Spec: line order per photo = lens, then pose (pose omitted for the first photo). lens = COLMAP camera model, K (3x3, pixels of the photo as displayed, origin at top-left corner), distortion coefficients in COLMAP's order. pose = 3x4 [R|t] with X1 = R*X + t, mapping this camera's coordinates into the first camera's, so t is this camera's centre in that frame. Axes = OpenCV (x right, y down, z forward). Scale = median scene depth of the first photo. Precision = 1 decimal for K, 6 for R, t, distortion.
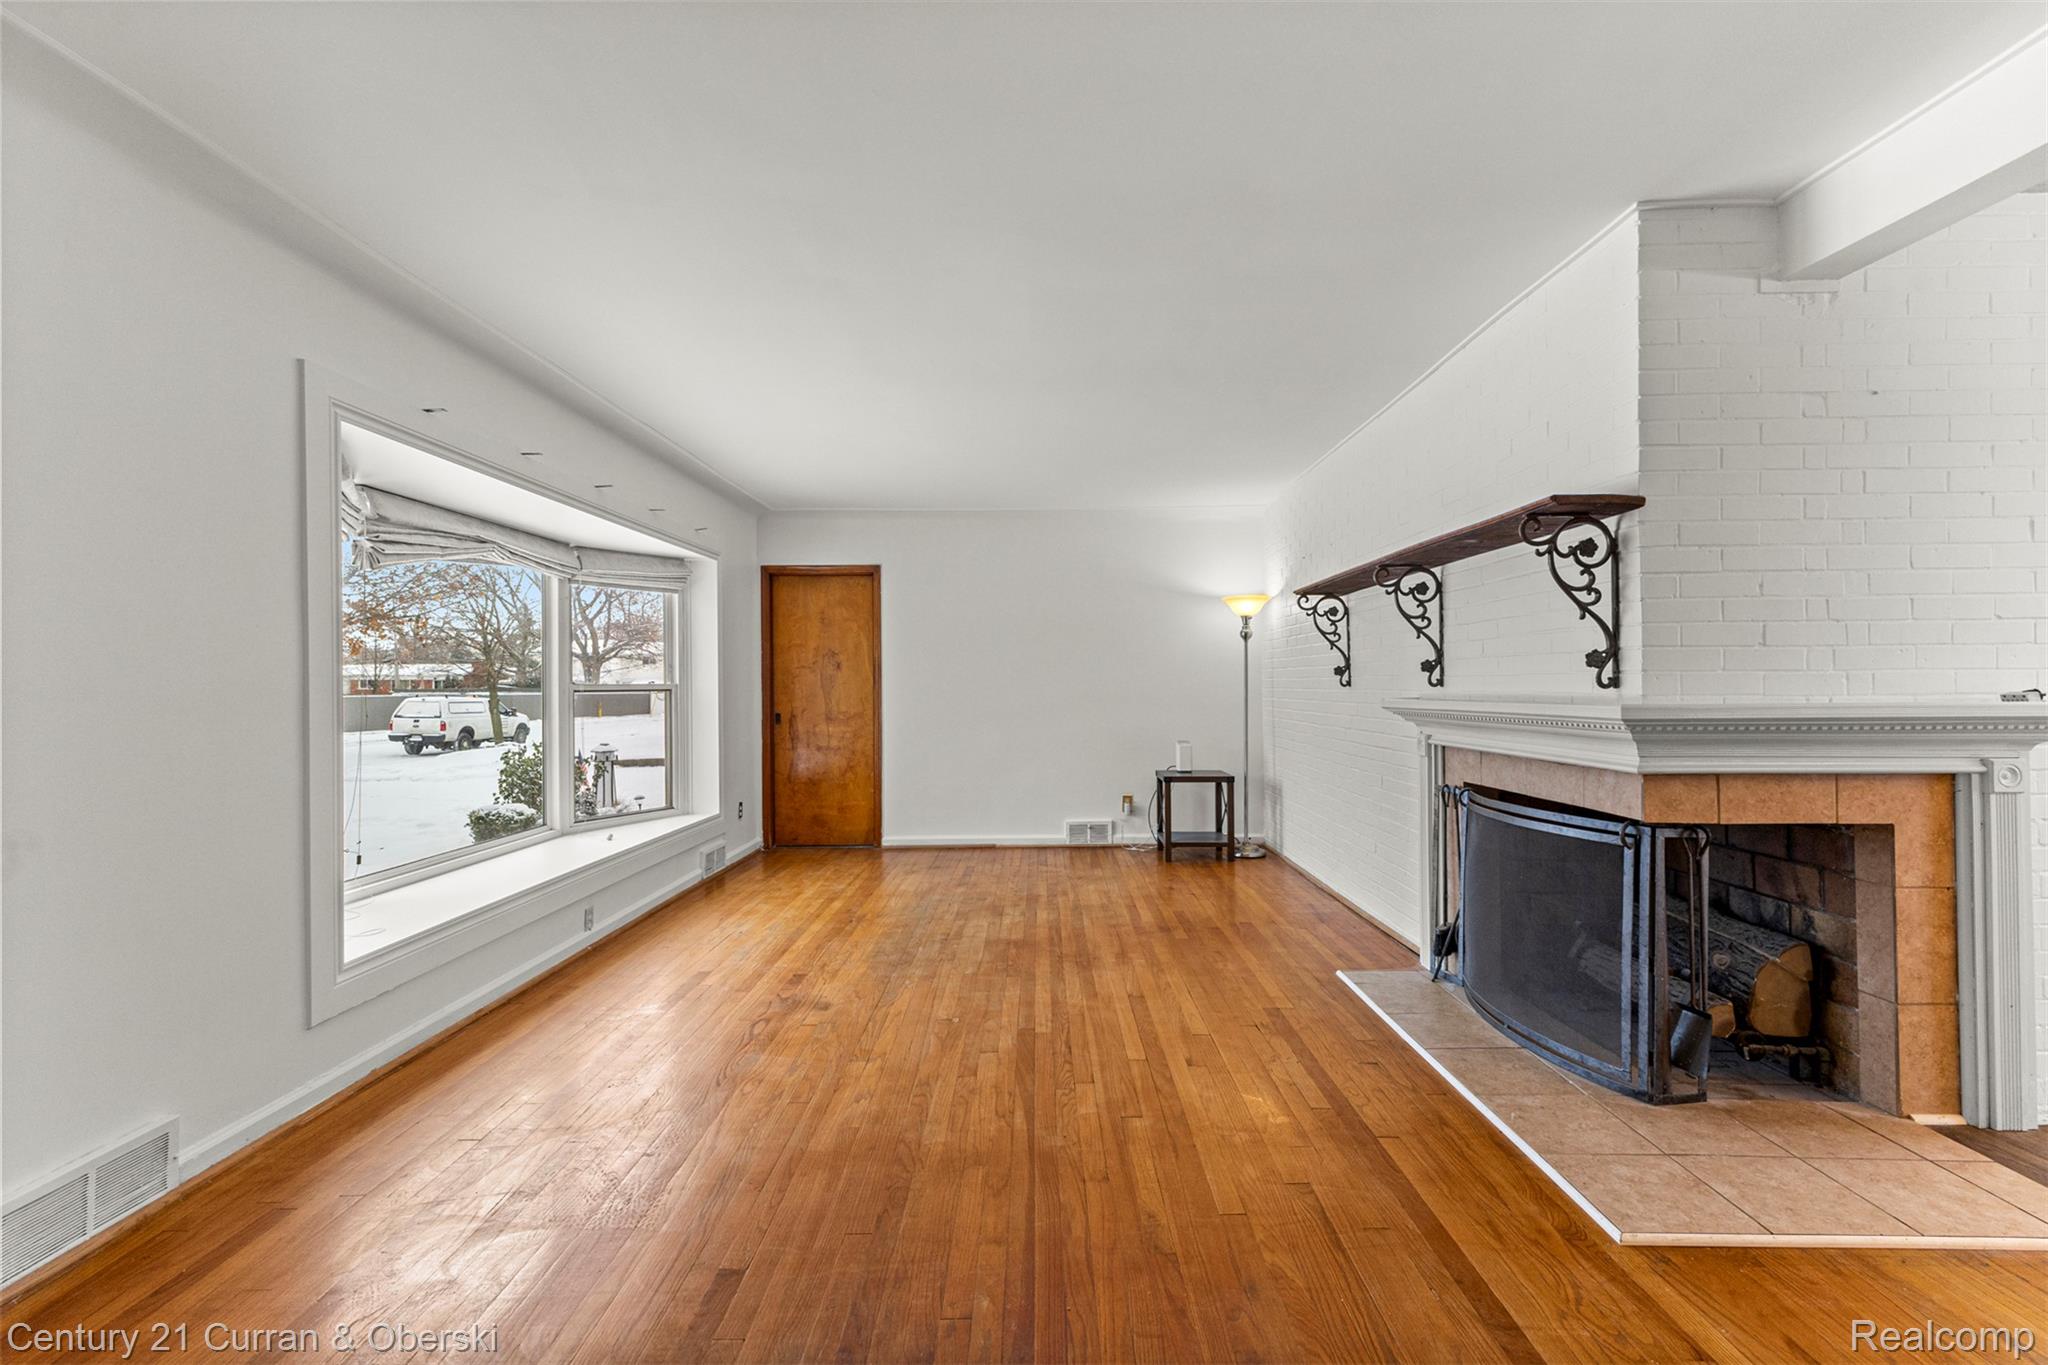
lens RADIAL K [[887.0, 0, 1026.3], [0, 887.0, 672.3], [0, 0, 1]] dist [0.019949, -0.005944]
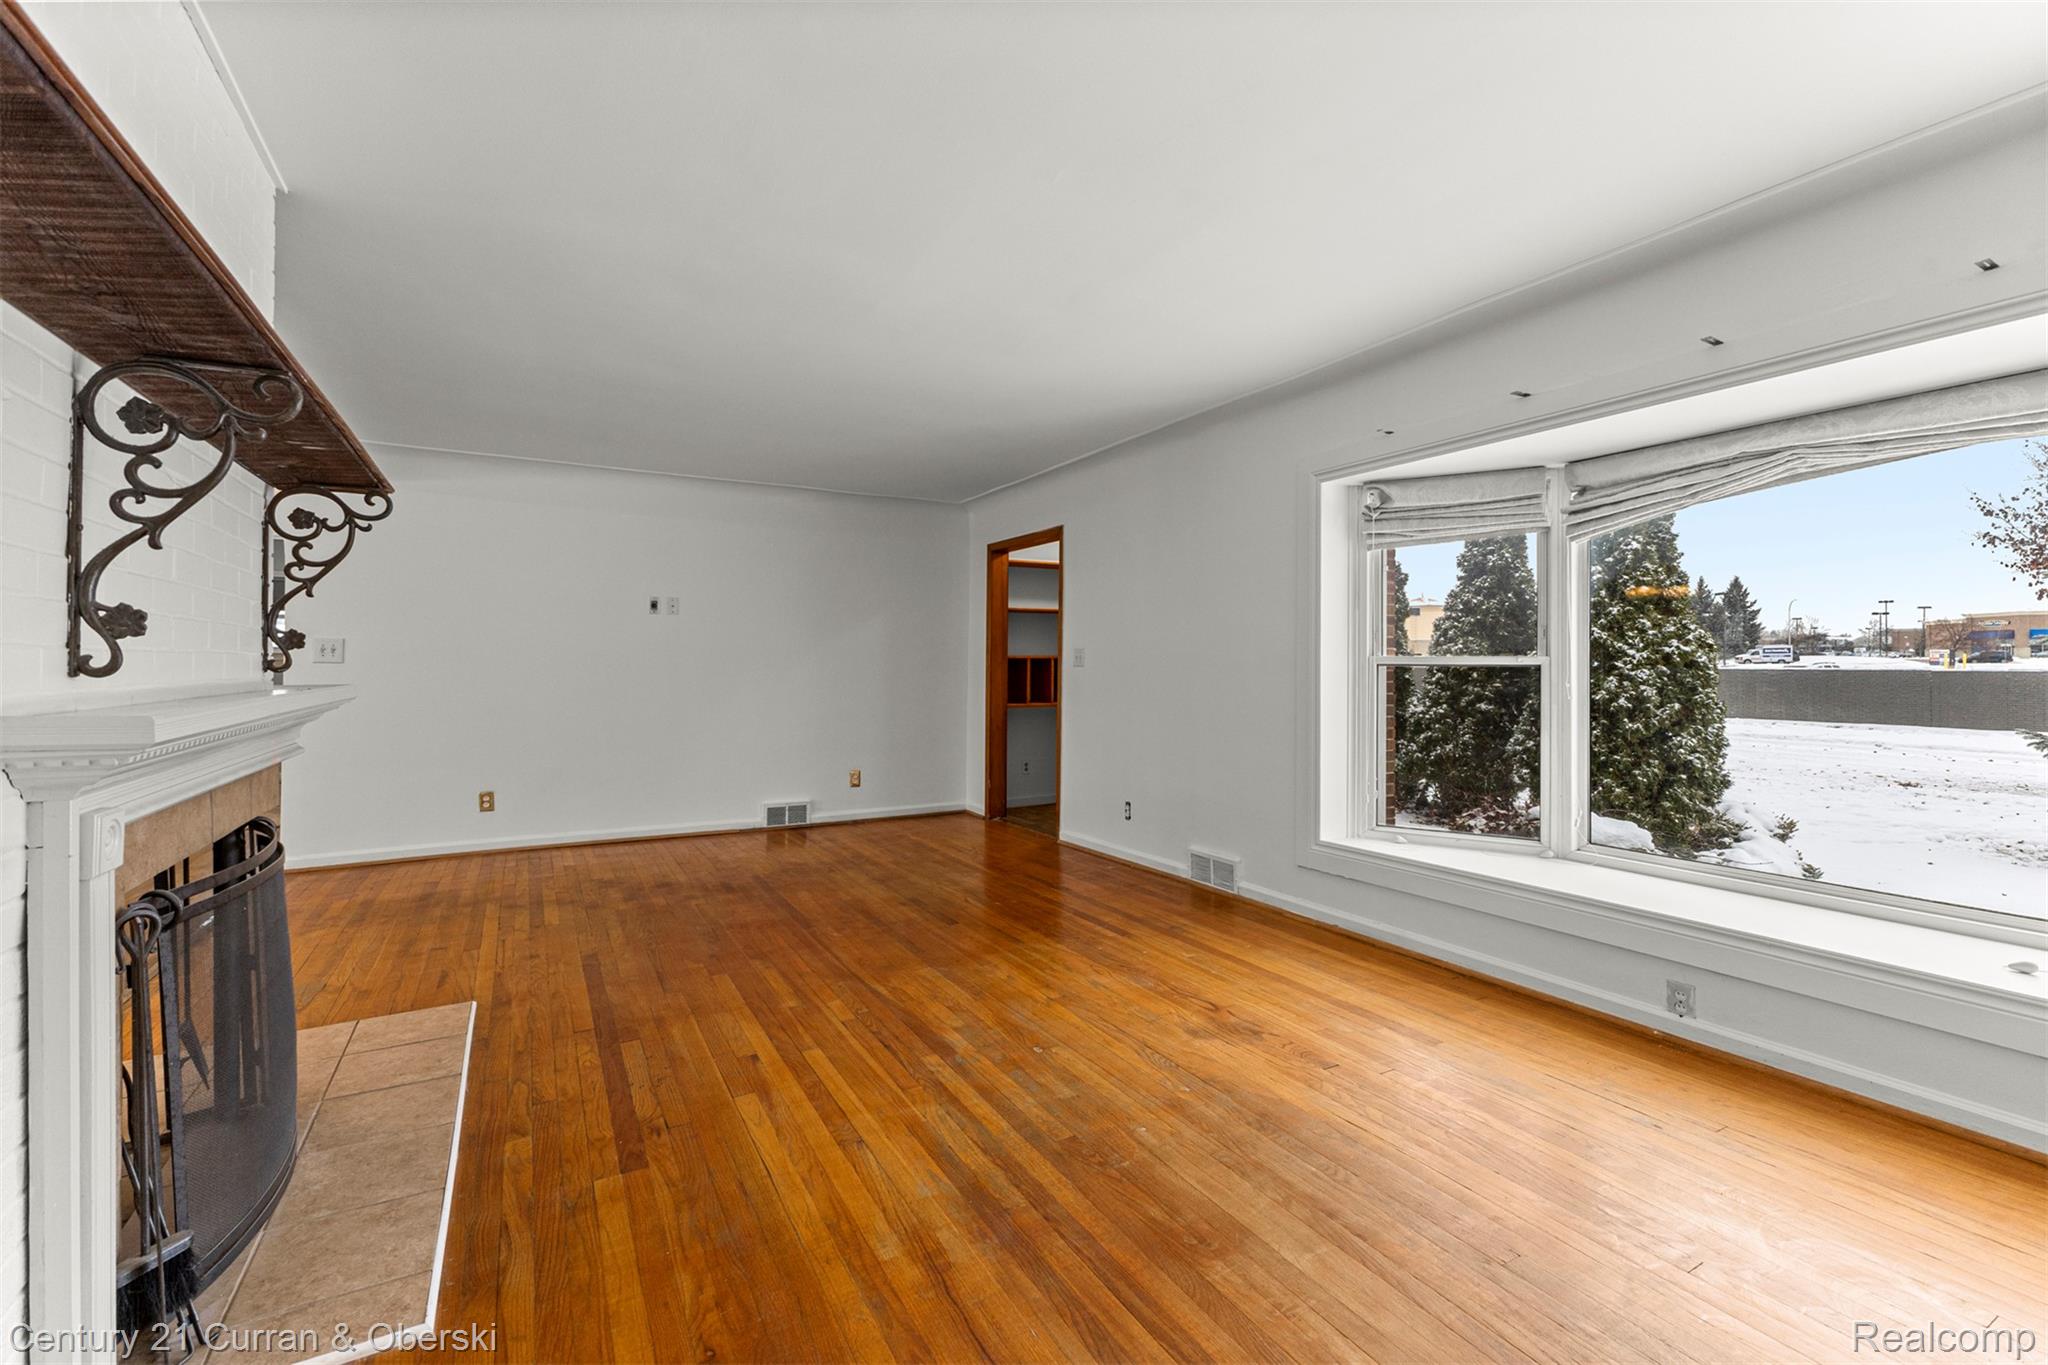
lens RADIAL K [[881.4, 0, 1027.6], [0, 881.4, 678.9], [0, 0, 1]] dist [0.006850, -0.000144]
pose [[-0.863119, 0.020163, -0.504599, 0.407222], [0.017364, 0.999797, 0.010251, 0.025941], [0.504703, 0.000086, -0.863293, 1.998168]]
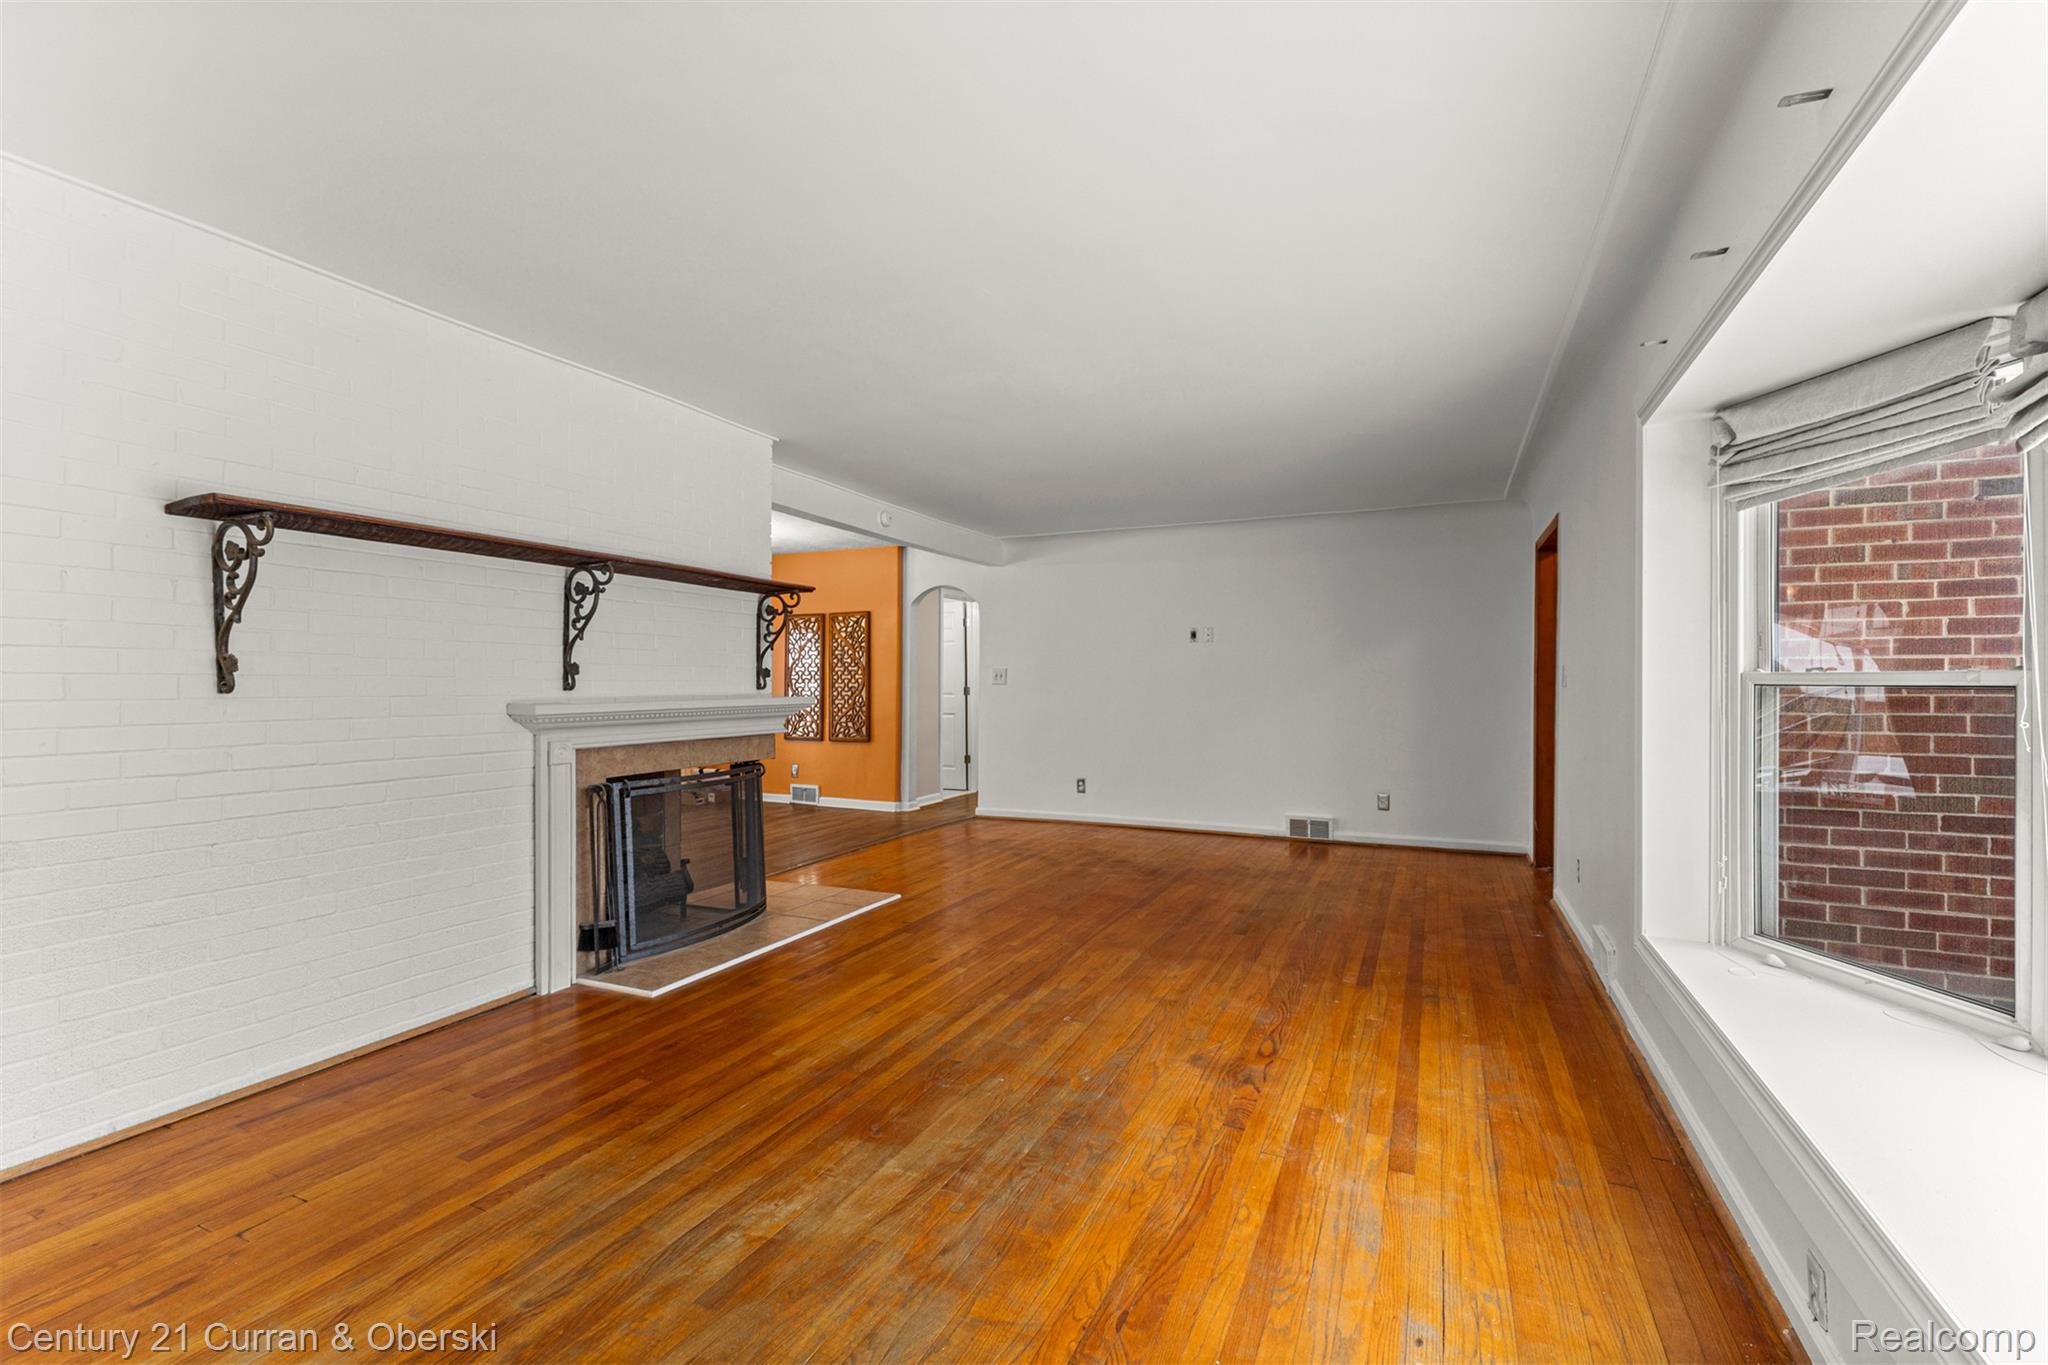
lens RADIAL K [[884.9, 0, 1027.4], [0, 884.9, 681.3], [0, 0, 1]] dist [0.004476, 0.000326]
pose [[-0.913091, 0.015007, 0.407480, -0.516727], [0.006605, 0.999736, -0.022018, 0.040800], [-0.407703, -0.017413, -0.912949, 2.222627]]
